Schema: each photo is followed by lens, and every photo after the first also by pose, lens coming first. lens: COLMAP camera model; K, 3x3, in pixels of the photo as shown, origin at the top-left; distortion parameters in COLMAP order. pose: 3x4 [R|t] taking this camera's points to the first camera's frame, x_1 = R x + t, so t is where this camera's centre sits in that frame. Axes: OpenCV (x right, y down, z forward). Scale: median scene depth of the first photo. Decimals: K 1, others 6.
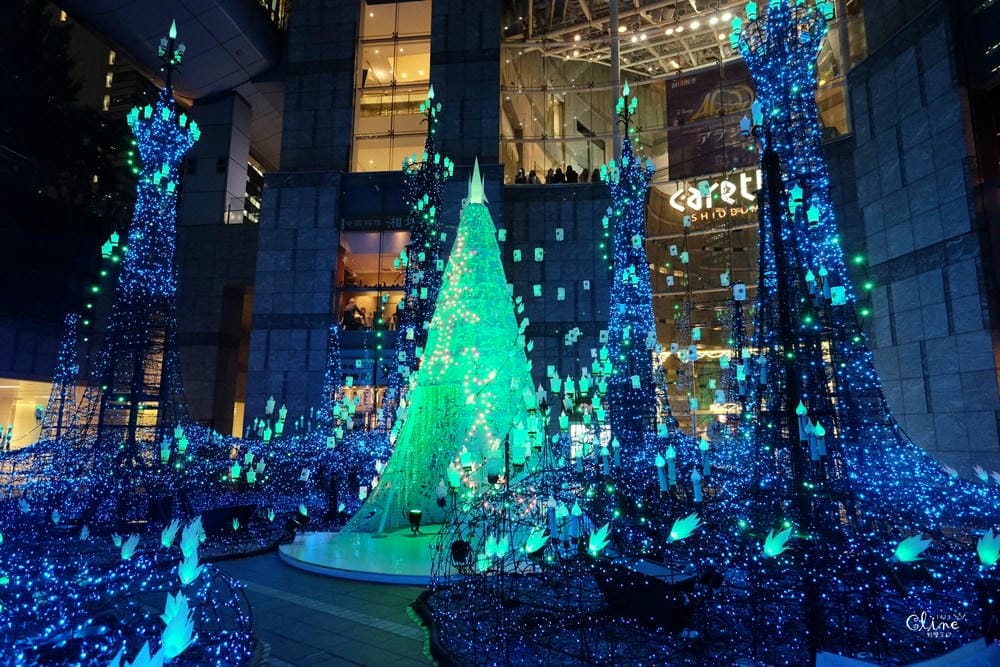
lens RADIAL K [[618.3, 0, 497.4], [0, 618.3, 328.1], [0, 0, 1]] dist [0.008223, -0.003401]
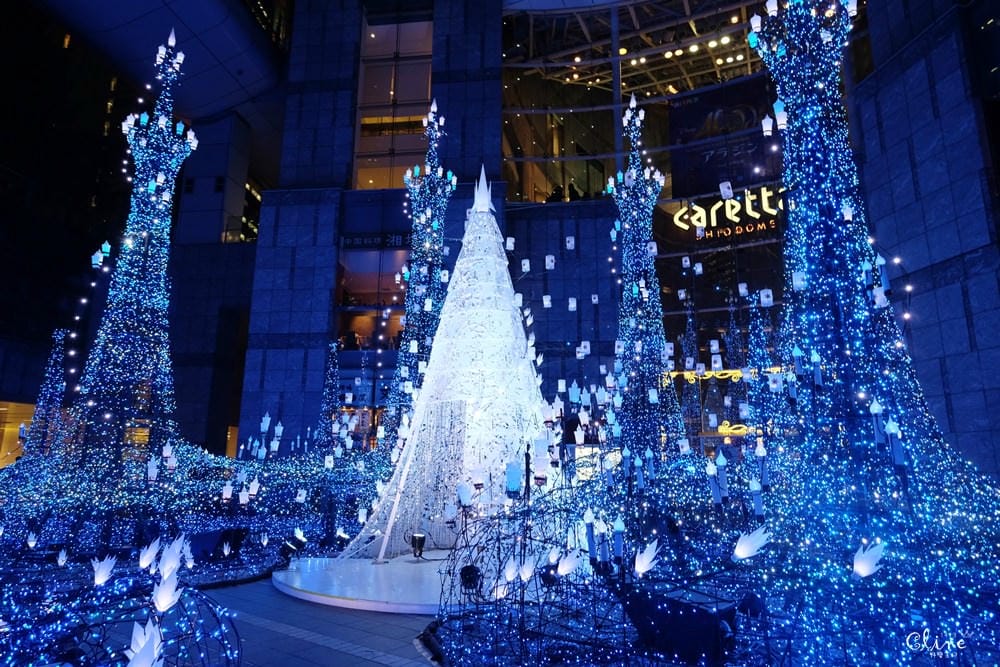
lens RADIAL K [[618.3, 0, 497.0], [0, 618.3, 329.0], [0, 0, 1]] dist [0.008223, -0.003401]
pose [[0.999990, 0.000429, 0.004500, -0.011907], [-0.000249, 0.999202, -0.039937, 0.014129], [-0.004513, 0.039936, 0.999192, 0.032383]]
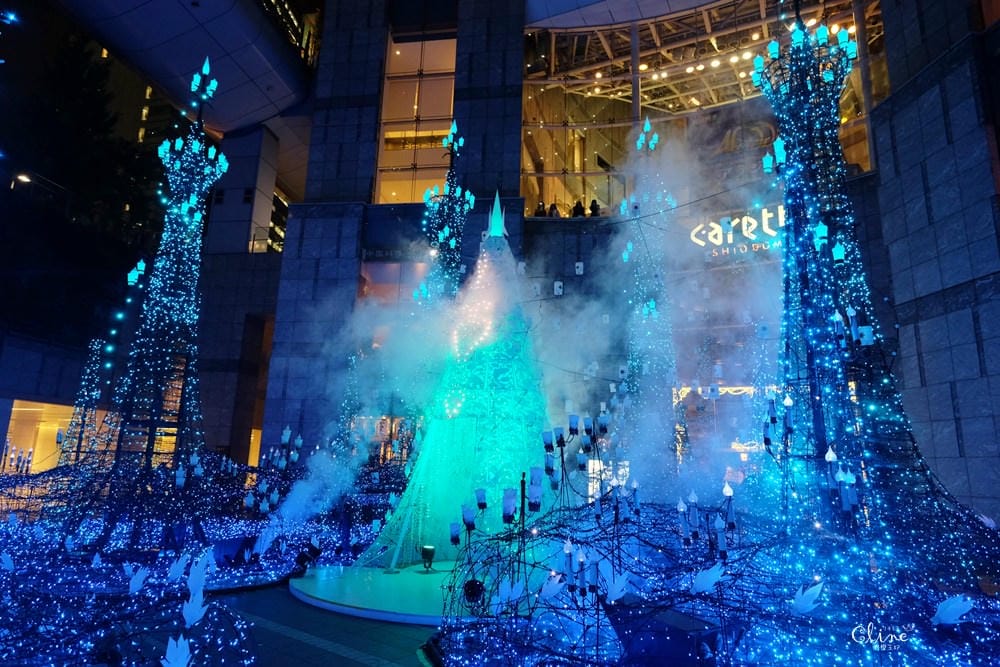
lens RADIAL K [[618.3, 0, 497.2], [0, 618.3, 327.7], [0, 0, 1]] dist [0.008223, -0.003401]
pose [[0.999413, 0.016226, -0.030173, 0.000019], [-0.017727, 0.998582, -0.050193, -0.002362], [0.029315, 0.050699, 0.998284, 0.004331]]
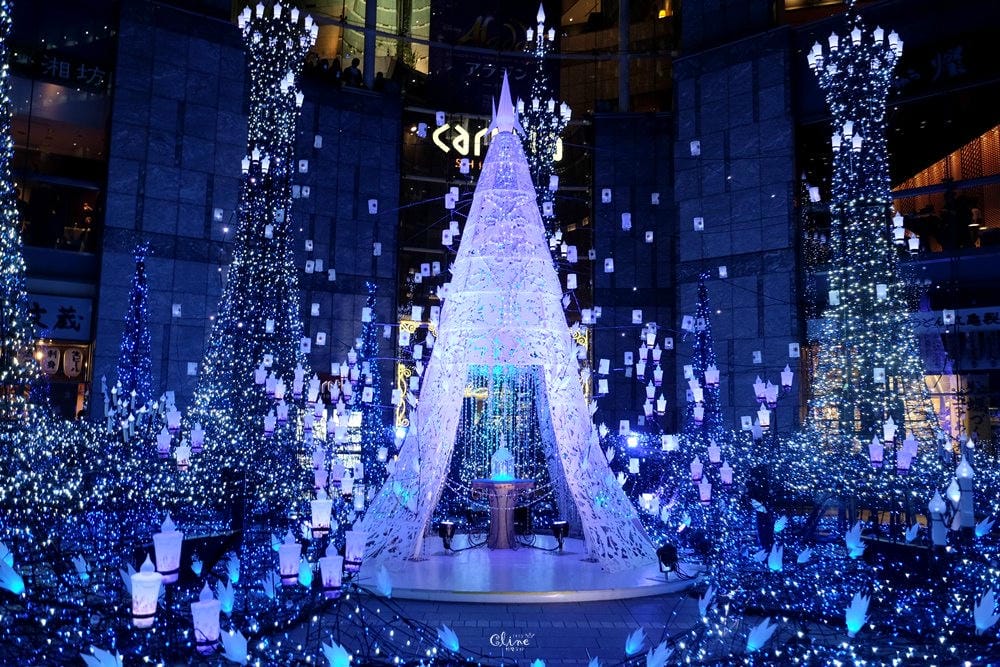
lens RADIAL K [[878.2, 0, 499.9], [0, 878.2, 332.0], [0, 0, 1]] dist [0.007743, 0.005900]
pose [[0.766203, 0.081718, 0.637381, -0.549819], [-0.118815, 0.992795, 0.015544, 0.028624], [-0.631518, -0.087641, 0.770392, 0.073389]]
